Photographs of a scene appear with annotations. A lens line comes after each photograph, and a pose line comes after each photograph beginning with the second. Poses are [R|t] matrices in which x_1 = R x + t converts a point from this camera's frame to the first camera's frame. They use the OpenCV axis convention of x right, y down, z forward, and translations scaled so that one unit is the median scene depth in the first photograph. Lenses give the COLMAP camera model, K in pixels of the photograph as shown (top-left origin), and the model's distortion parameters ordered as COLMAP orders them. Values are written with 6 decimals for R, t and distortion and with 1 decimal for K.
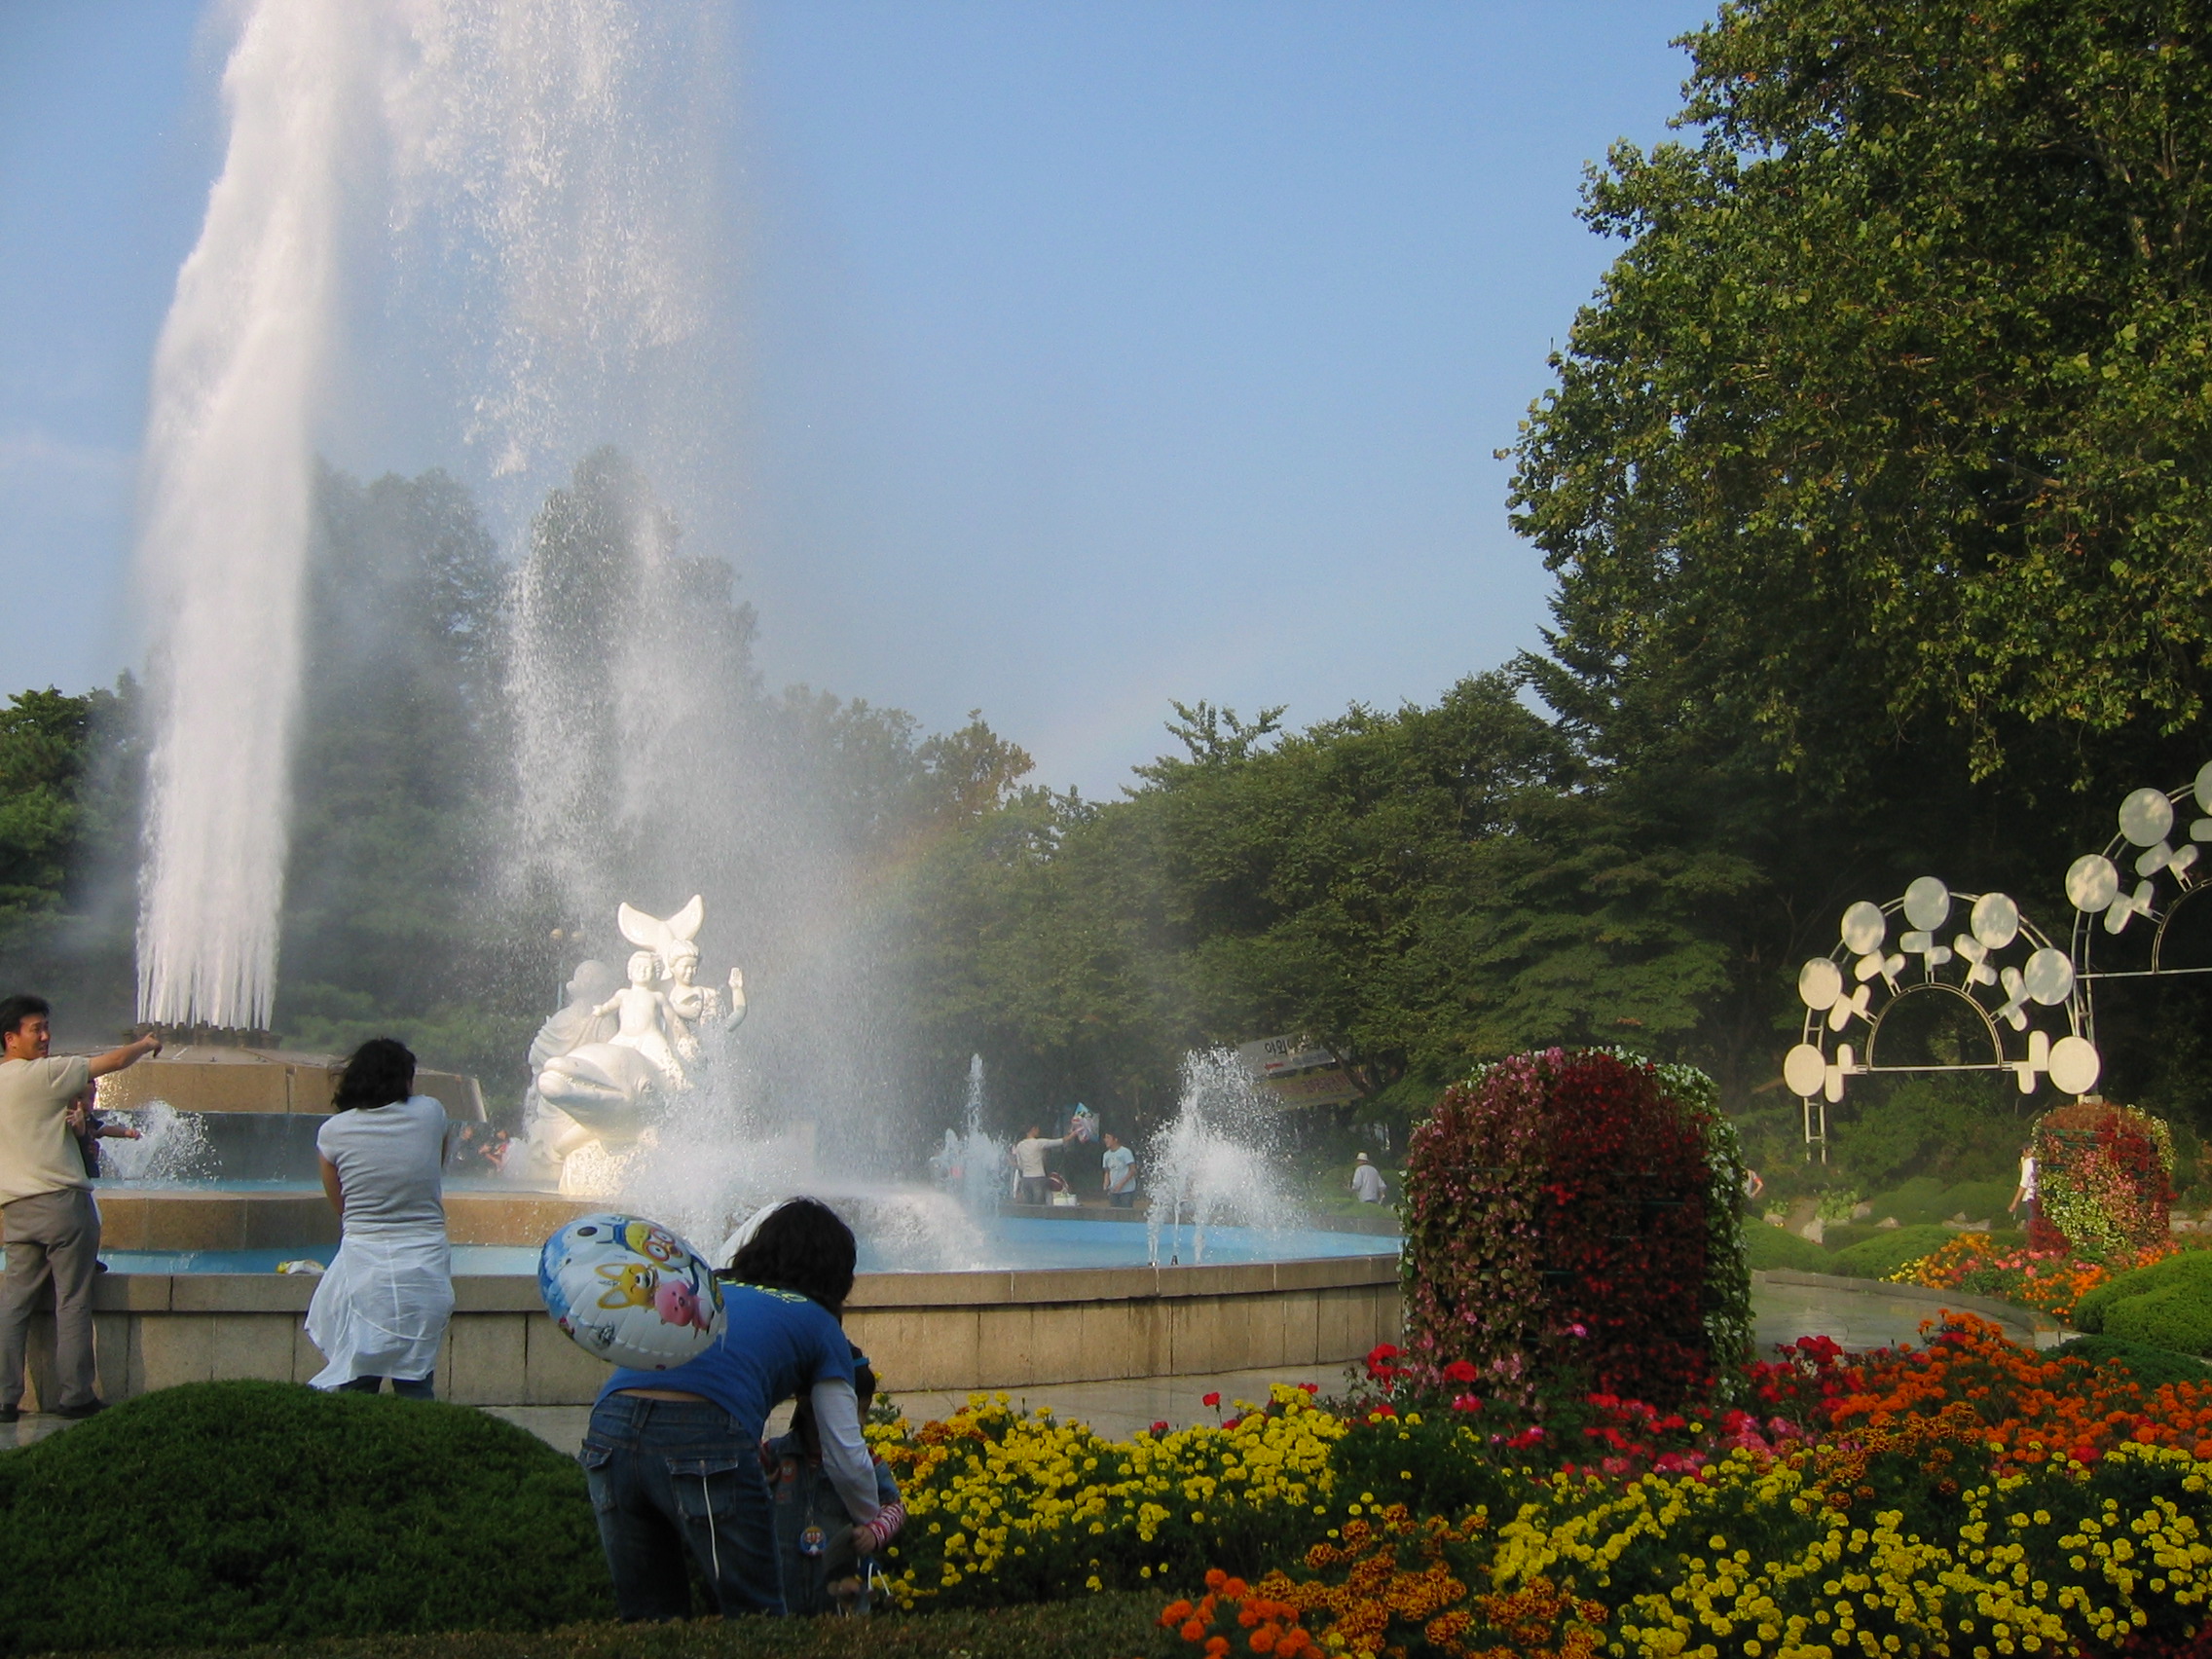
lens RADIAL K [[2478.2, 0, 1106.6], [0, 2478.2, 799.9], [0, 0, 1]] dist [-0.107807, 0.000000]
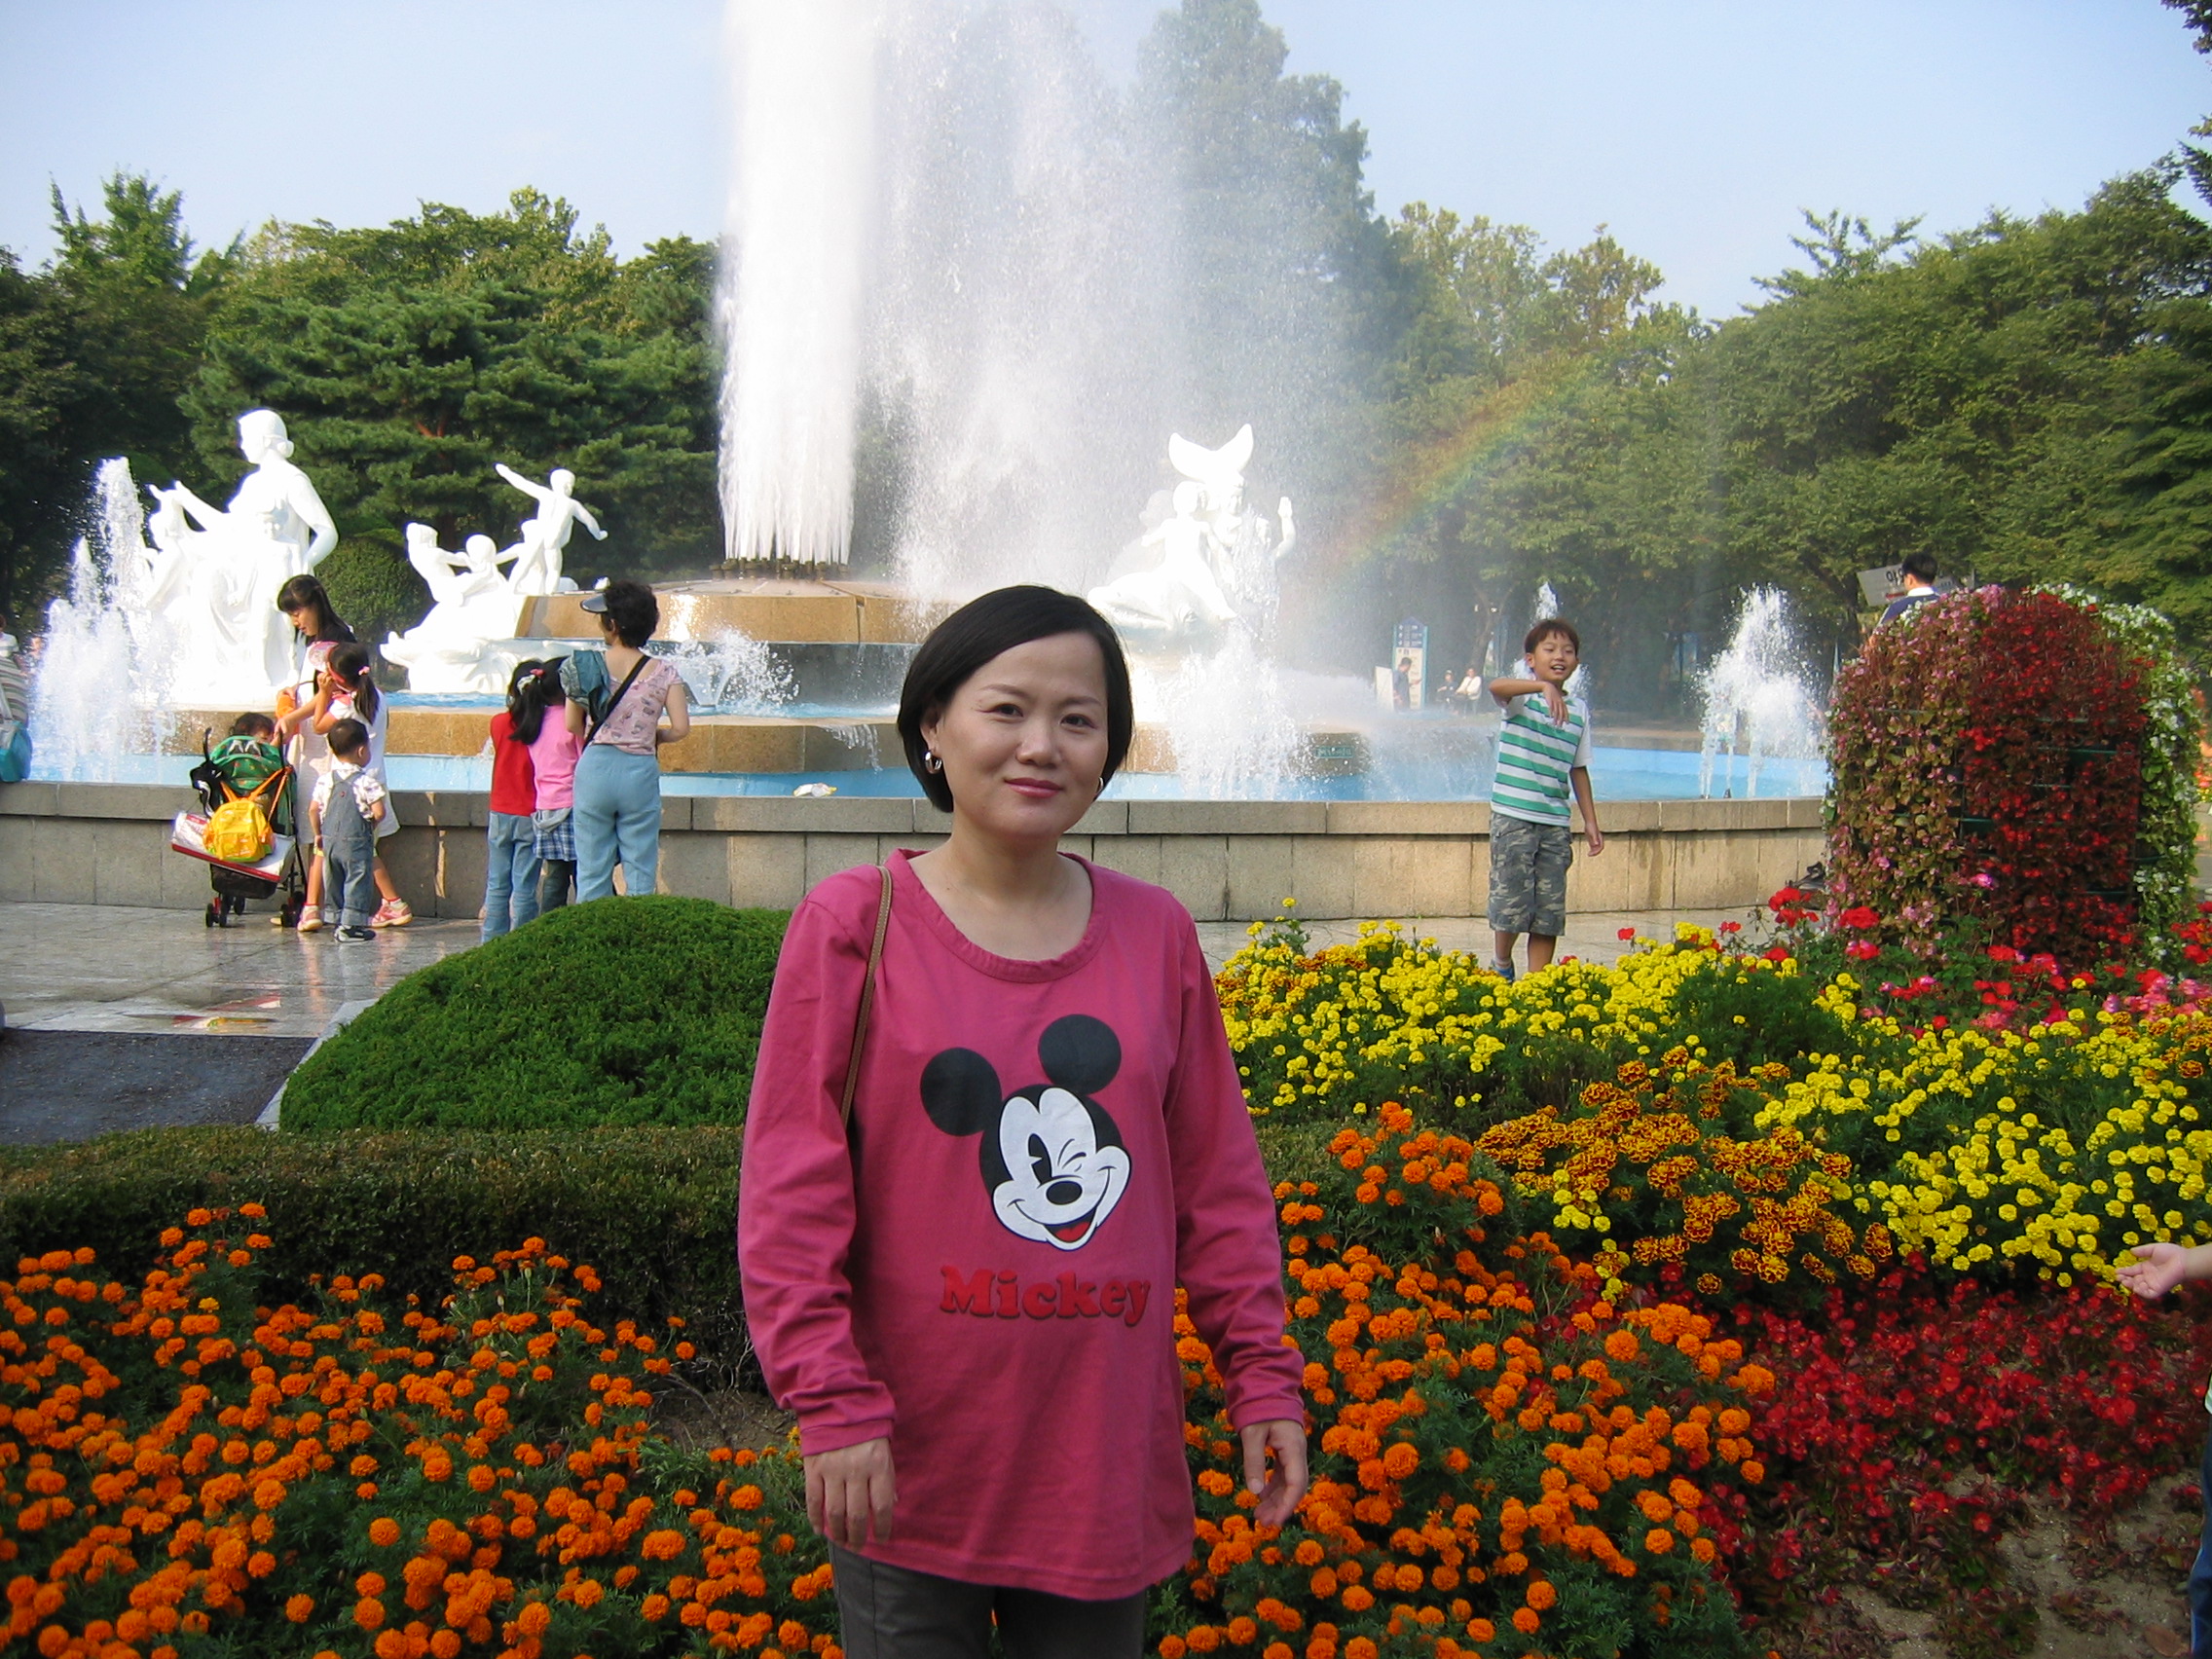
lens RADIAL K [[2478.2, 0, 1100.4], [0, 2478.2, 829.1], [0, 0, 1]] dist [-0.107807, 0.000000]
pose [[0.965176, 0.024309, -0.260471, 0.102550], [0.028809, 0.979740, 0.198190, -0.003566], [0.260012, -0.198792, 0.944921, 0.007712]]
